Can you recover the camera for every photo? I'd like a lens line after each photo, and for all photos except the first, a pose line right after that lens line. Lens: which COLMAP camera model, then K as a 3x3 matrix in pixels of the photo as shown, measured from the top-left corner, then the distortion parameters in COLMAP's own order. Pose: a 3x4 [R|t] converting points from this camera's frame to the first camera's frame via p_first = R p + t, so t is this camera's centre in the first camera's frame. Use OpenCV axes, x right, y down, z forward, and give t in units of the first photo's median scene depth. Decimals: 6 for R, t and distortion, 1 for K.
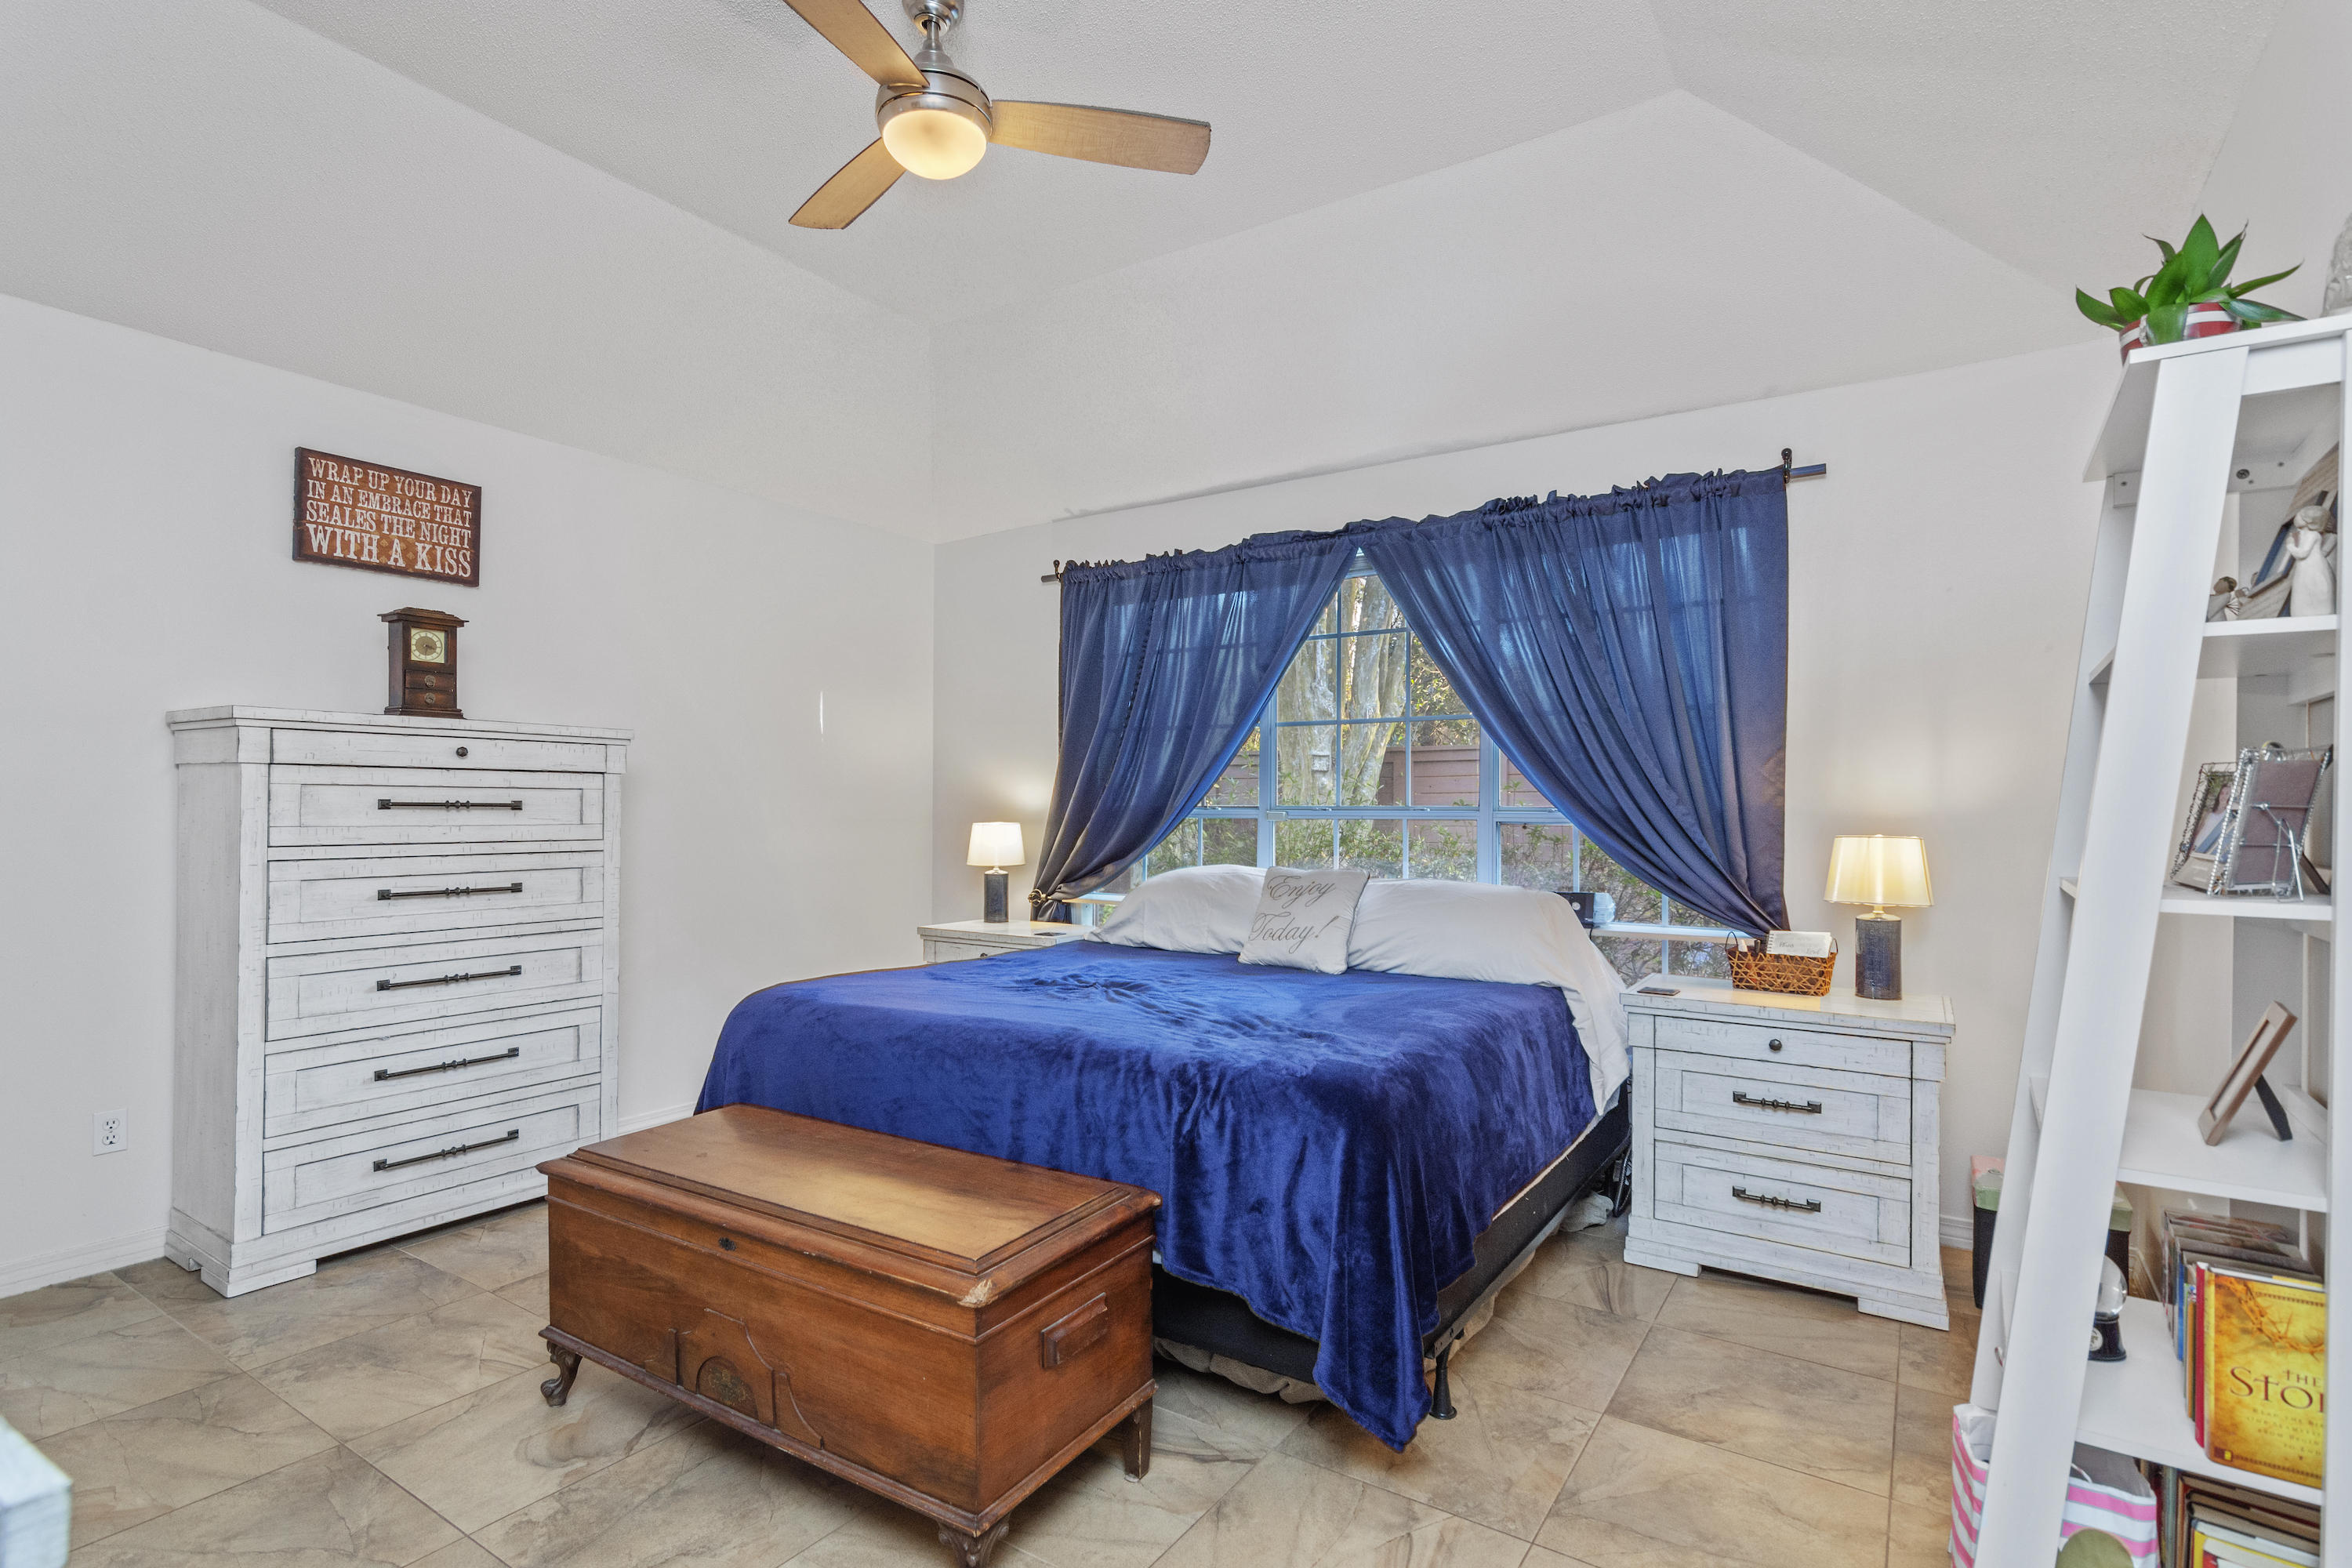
lens RADIAL K [[1162.6, 0, 1174.6], [0, 1162.6, 793.2], [0, 0, 1]] dist [-0.013834, 0.004193]
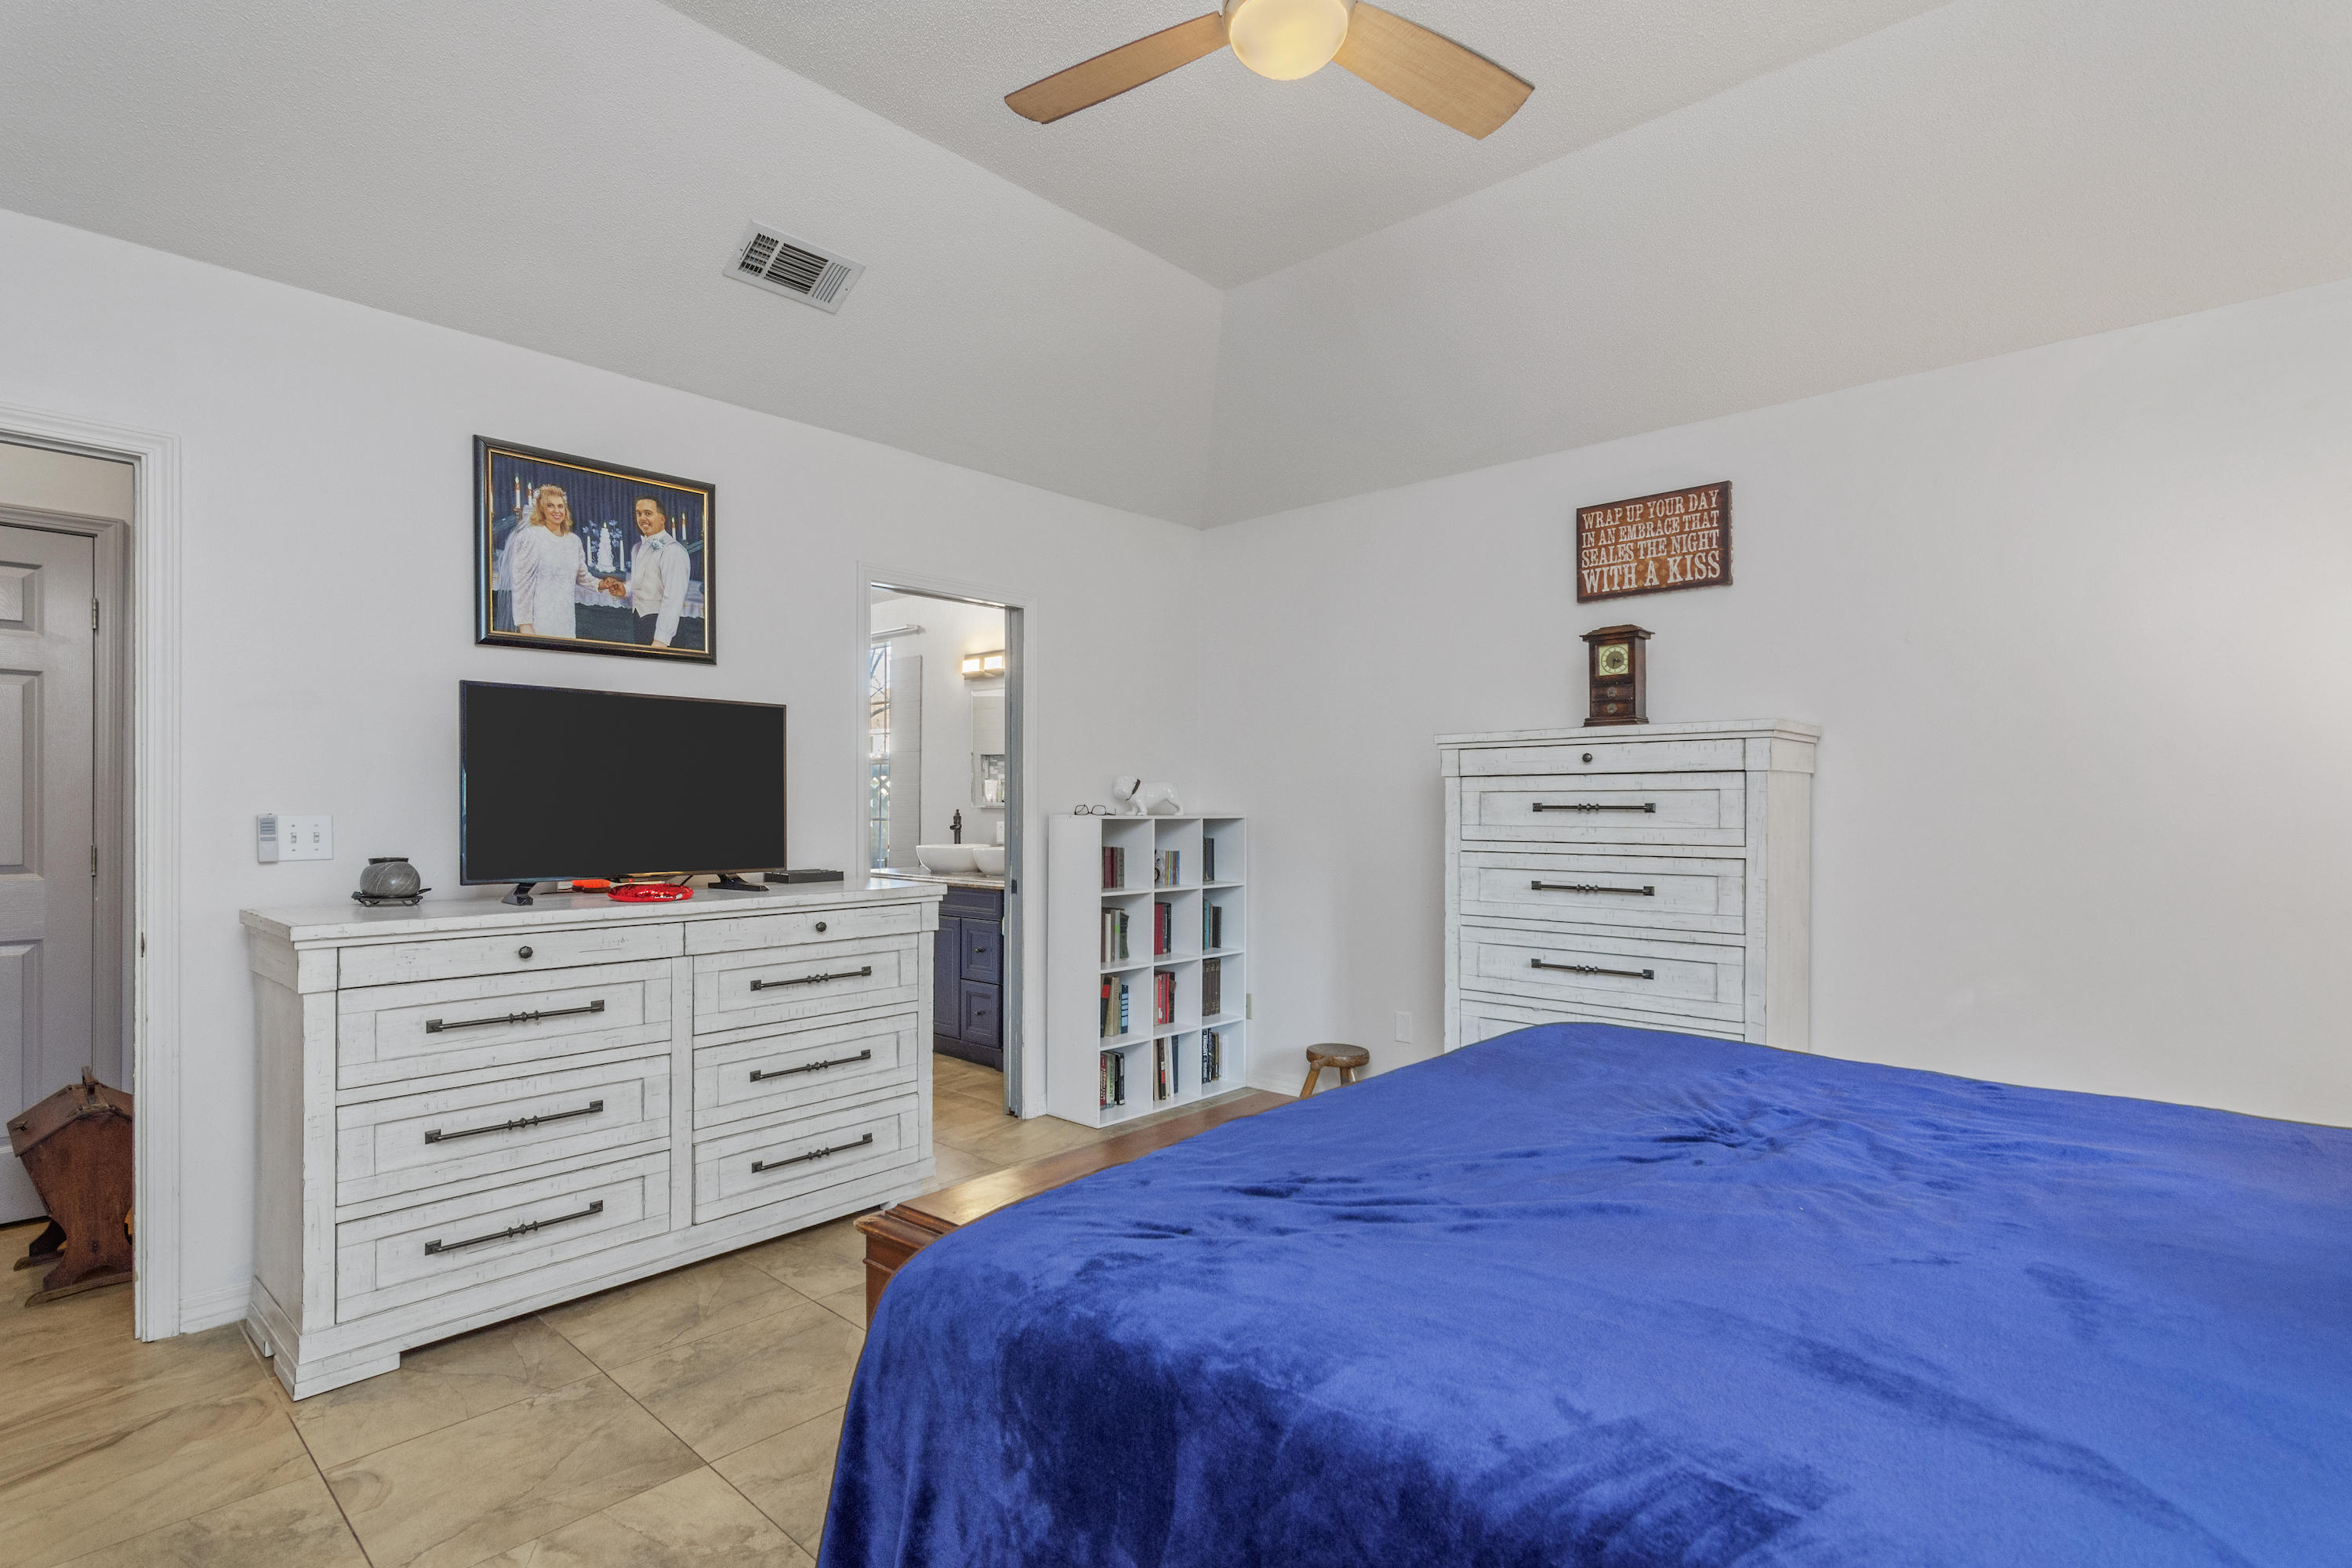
lens RADIAL K [[1162.6, 0, 1182.5], [0, 1162.6, 797.5], [0, 0, 1]] dist [-0.013834, 0.004193]
pose [[-0.184742, -0.011739, -0.982717, 0.480936], [0.011176, 0.999839, -0.014044, 0.011125], [0.982724, -0.013577, -0.184581, 0.792958]]
